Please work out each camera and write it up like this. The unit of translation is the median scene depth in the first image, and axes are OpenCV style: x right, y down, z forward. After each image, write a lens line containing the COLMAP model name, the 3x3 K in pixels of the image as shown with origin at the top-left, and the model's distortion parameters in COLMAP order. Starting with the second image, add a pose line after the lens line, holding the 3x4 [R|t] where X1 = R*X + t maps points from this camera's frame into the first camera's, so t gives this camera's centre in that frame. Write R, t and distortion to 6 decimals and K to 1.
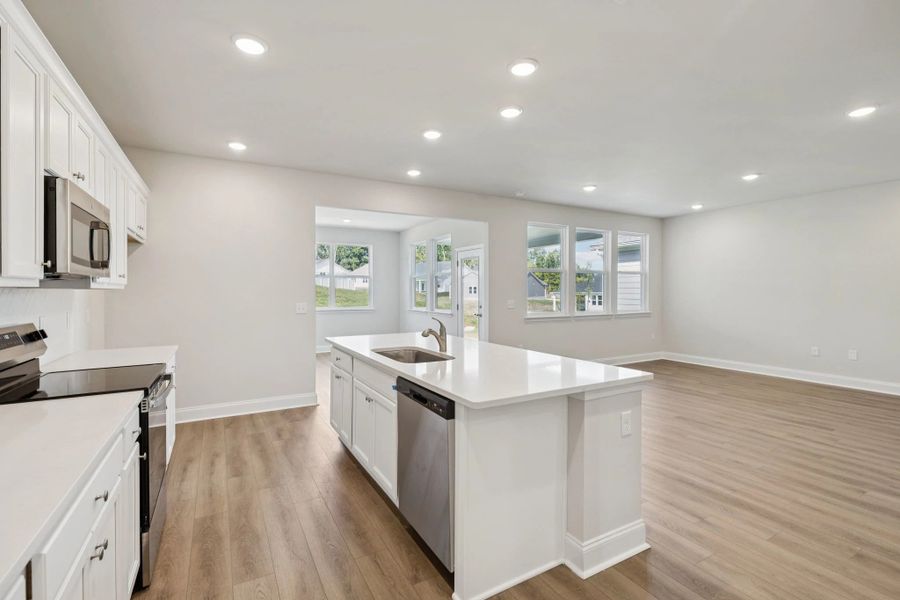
lens RADIAL K [[408.0, 0, 448.8], [0, 408.0, 290.4], [0, 0, 1]] dist [0.000558, 0.000494]
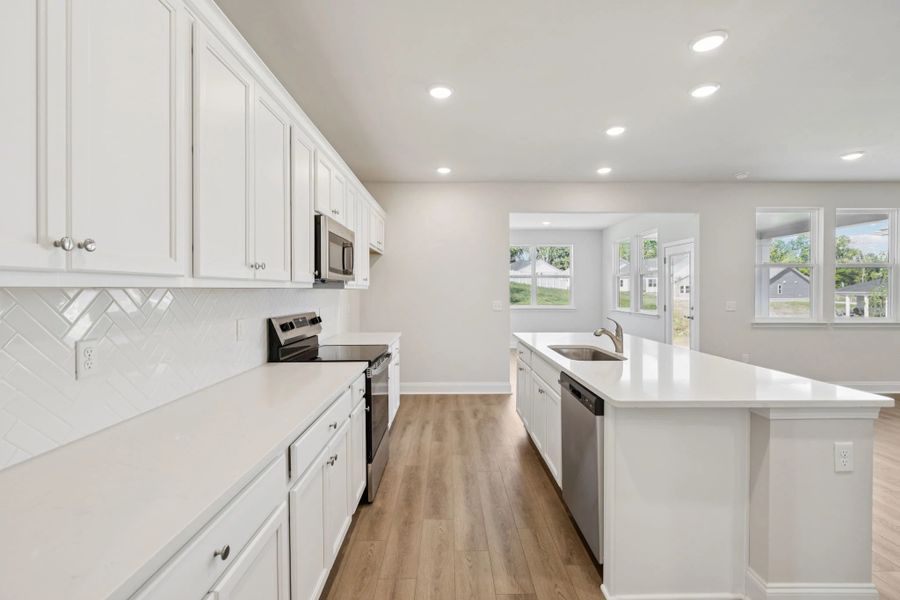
lens RADIAL K [[414.3, 0, 465.4], [0, 414.3, 293.1], [0, 0, 1]] dist [-0.001304, 0.000192]
pose [[0.878496, 0.004471, -0.477729, 0.164797], [-0.000307, 0.999961, 0.008793, -0.002088], [0.477750, -0.007578, 0.878463, -0.062717]]
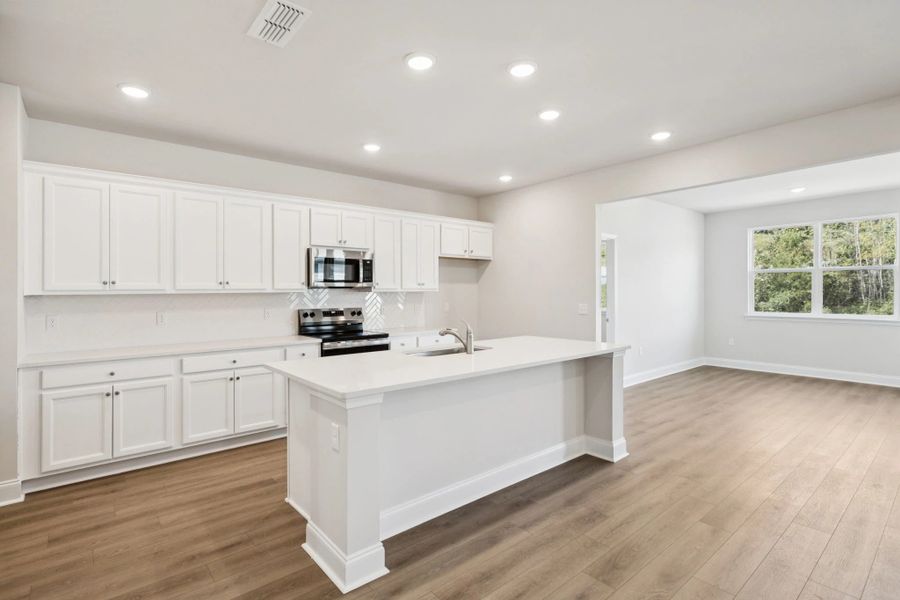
lens RADIAL K [[420.9, 0, 446.6], [0, 420.9, 292.7], [0, 0, 1]] dist [-0.002038, 0.000184]
pose [[0.162402, -0.001779, -0.986723, 1.061882], [0.009325, 0.999956, -0.000268, 0.001152], [0.986681, -0.009158, 0.162412, 0.821773]]
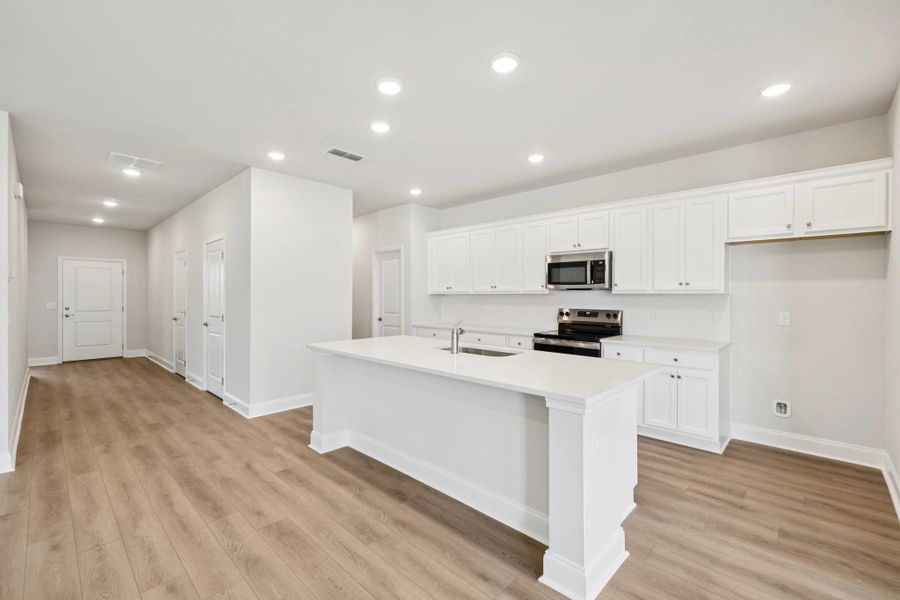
lens RADIAL K [[377.4, 0, 451.9], [0, 377.4, 294.8], [0, 0, 1]] dist [0.015668, -0.000026]
pose [[-0.952967, -0.000217, -0.303074, 0.306750], [-0.000683, 0.999999, 0.001430, -0.002415], [0.303073, 0.001570, -0.952966, 2.040846]]
